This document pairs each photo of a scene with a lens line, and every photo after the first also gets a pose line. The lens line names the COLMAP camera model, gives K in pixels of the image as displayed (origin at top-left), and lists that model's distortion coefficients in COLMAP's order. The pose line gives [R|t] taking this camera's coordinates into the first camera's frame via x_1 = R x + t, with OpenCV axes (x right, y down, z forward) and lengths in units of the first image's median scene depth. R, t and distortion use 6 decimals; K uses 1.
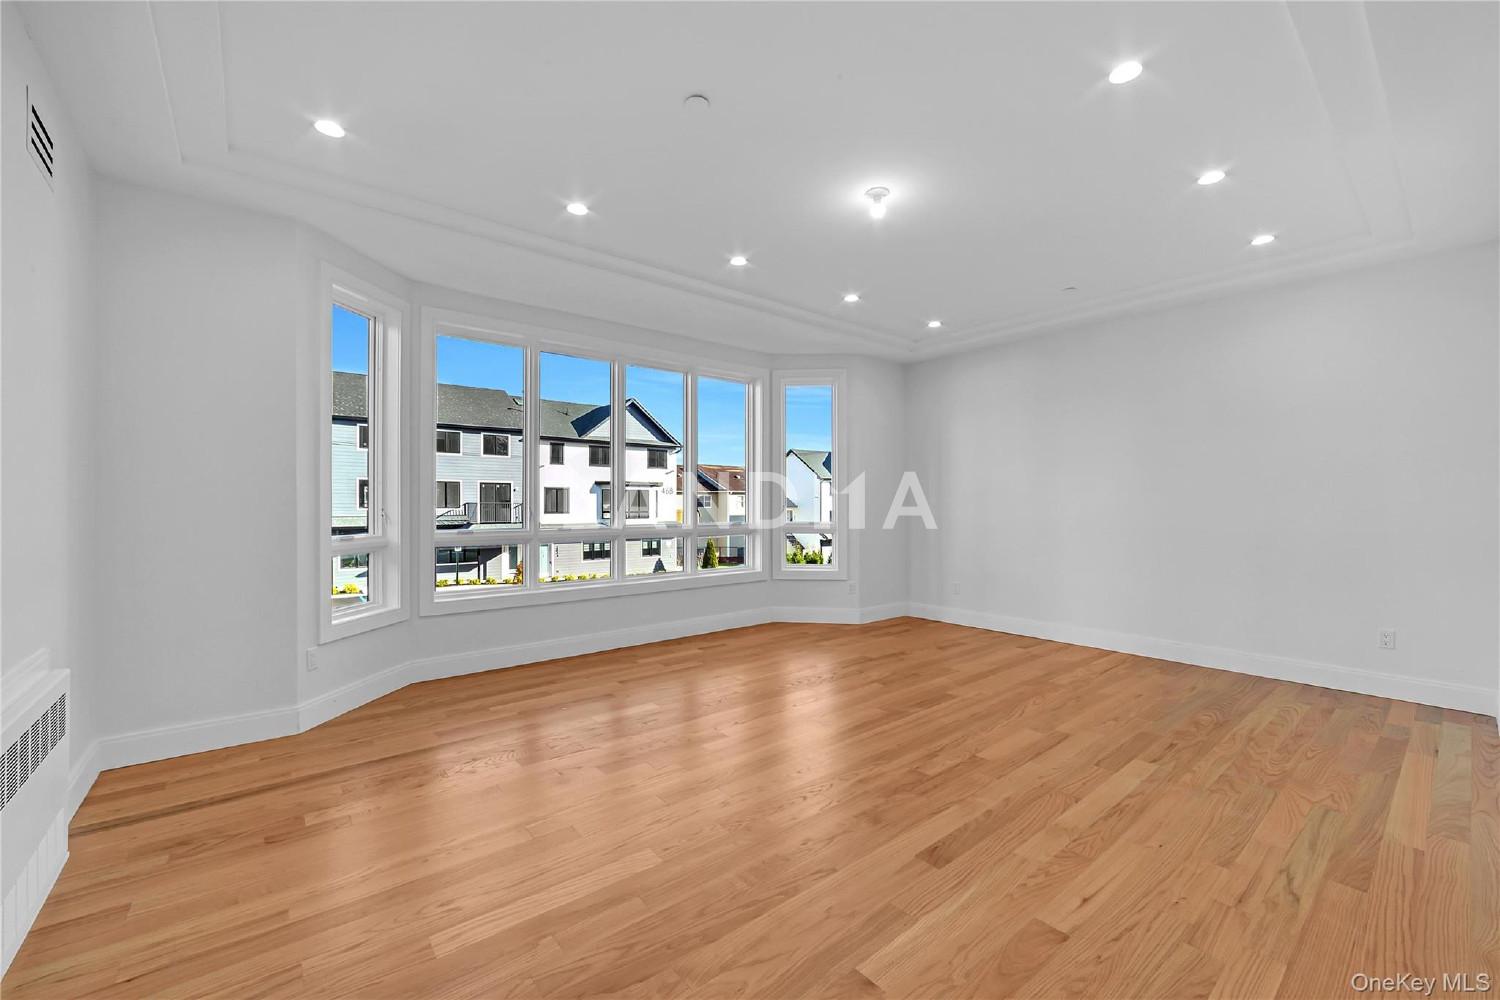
lens RADIAL K [[616.1, 0, 738.4], [0, 616.1, 502.0], [0, 0, 1]] dist [-0.010510, 0.000671]
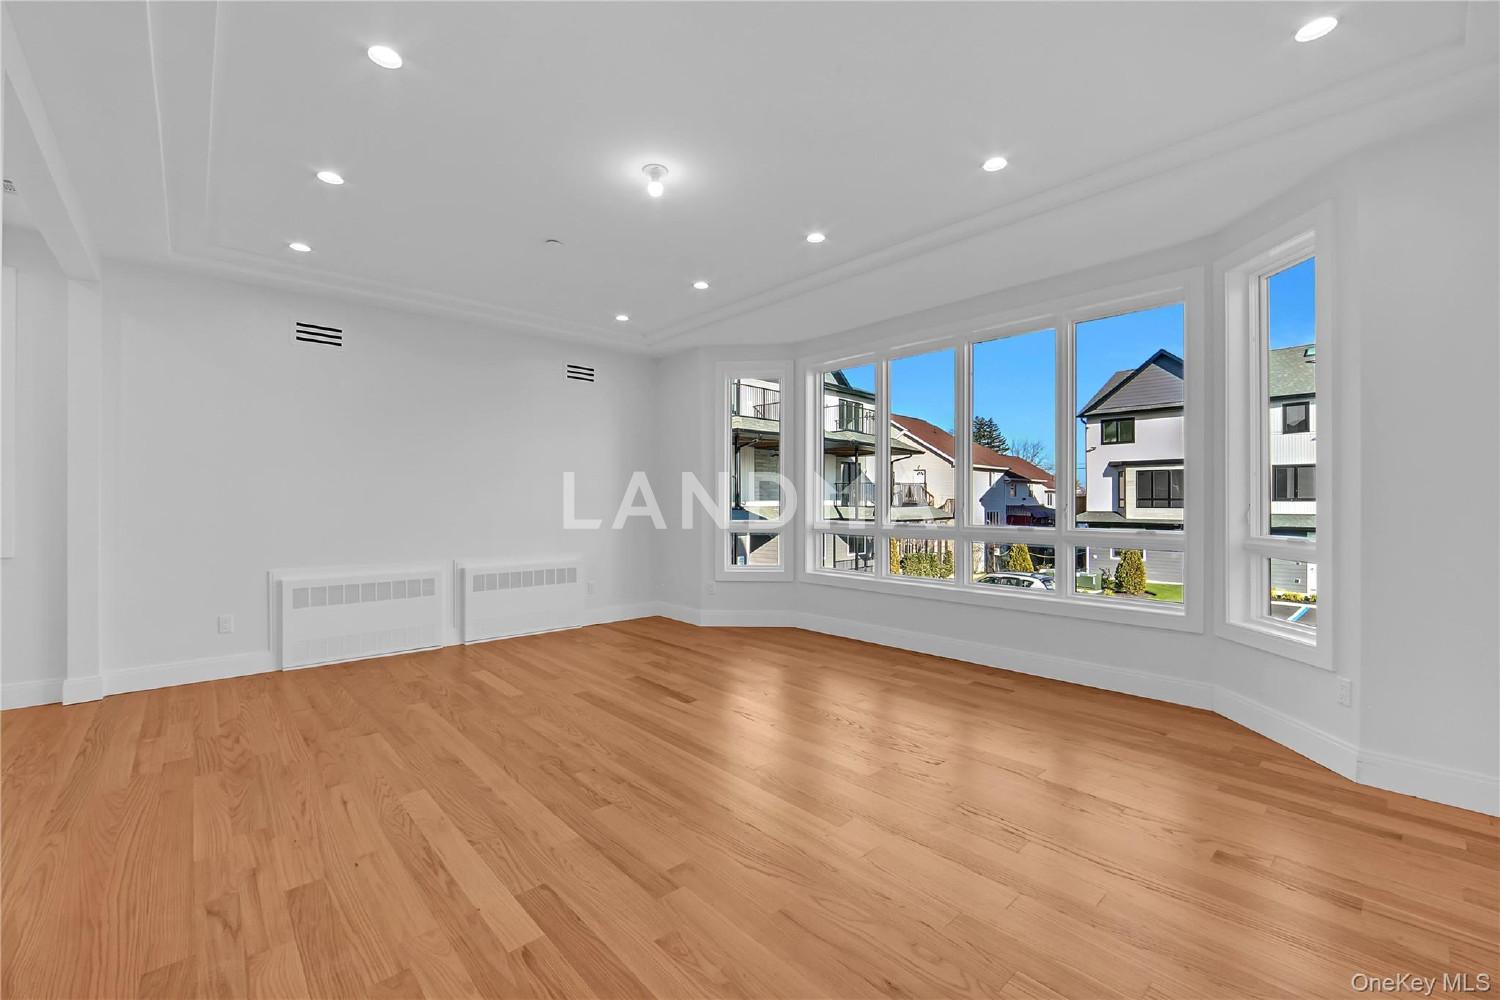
lens RADIAL K [[612.7, 0, 749.2], [0, 612.7, 501.2], [0, 0, 1]] dist [-0.009517, 0.000327]
pose [[0.050087, 0.000481, -0.998745, 0.844290], [0.002741, 0.999996, 0.000619, 0.003402], [0.998741, -0.002769, 0.050085, 0.795534]]
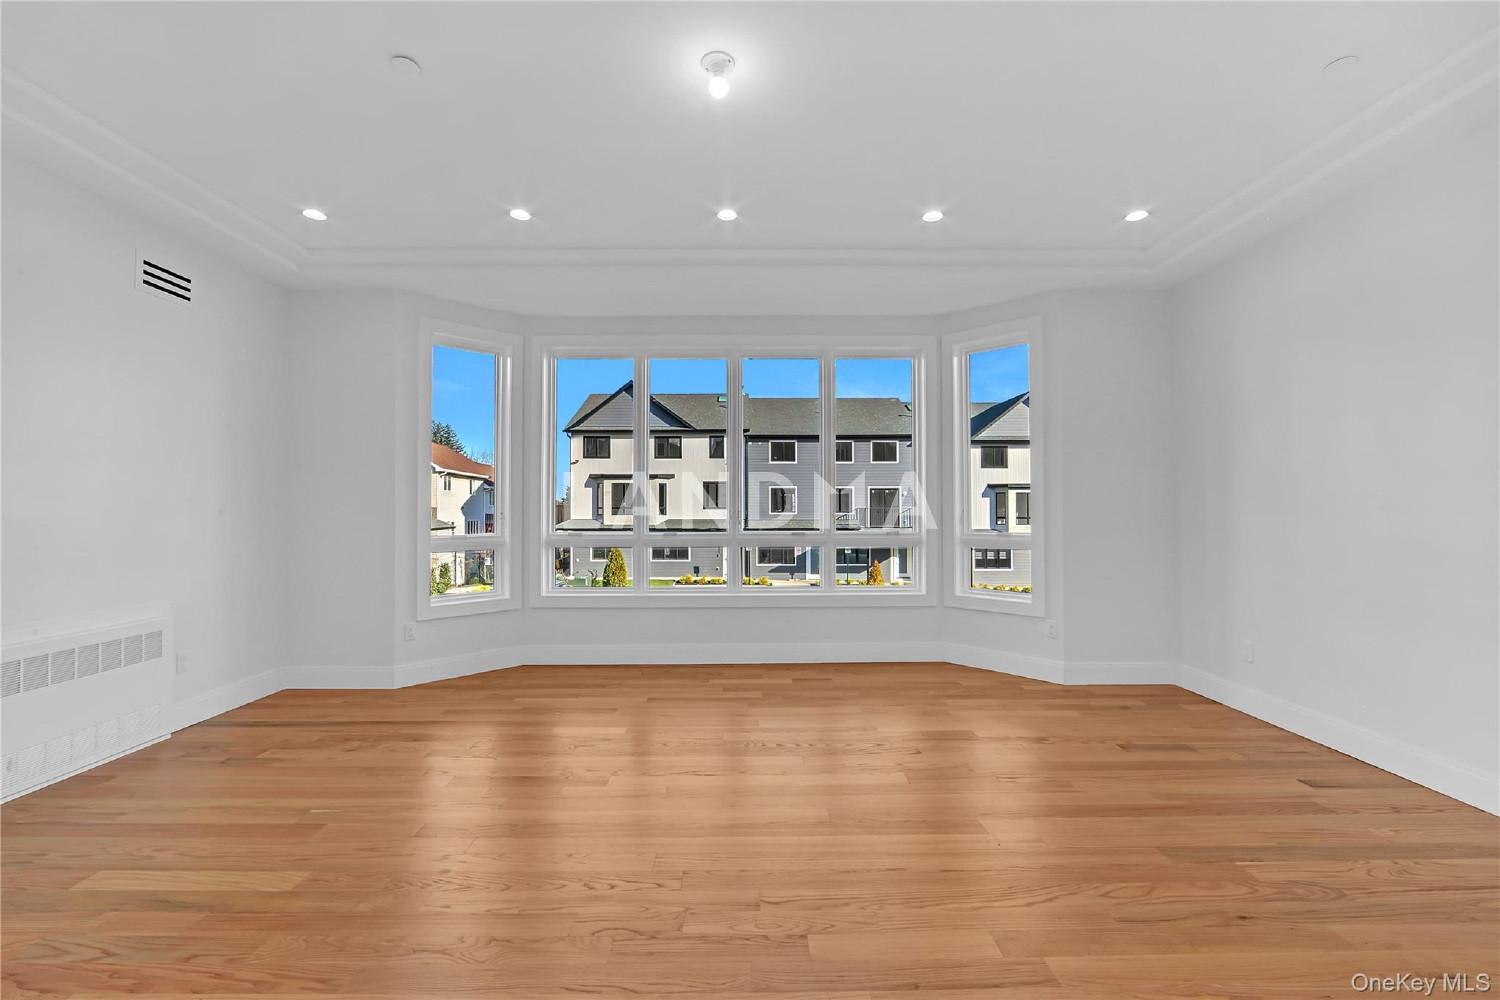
lens RADIAL K [[616.1, 0, 742.0], [0, 616.1, 501.6], [0, 0, 1]] dist [-0.010510, 0.000671]
pose [[0.775895, -0.008603, -0.630803, 0.492760], [0.003160, 0.999947, -0.009750, 0.002945], [0.630854, 0.005572, 0.775882, 0.350848]]
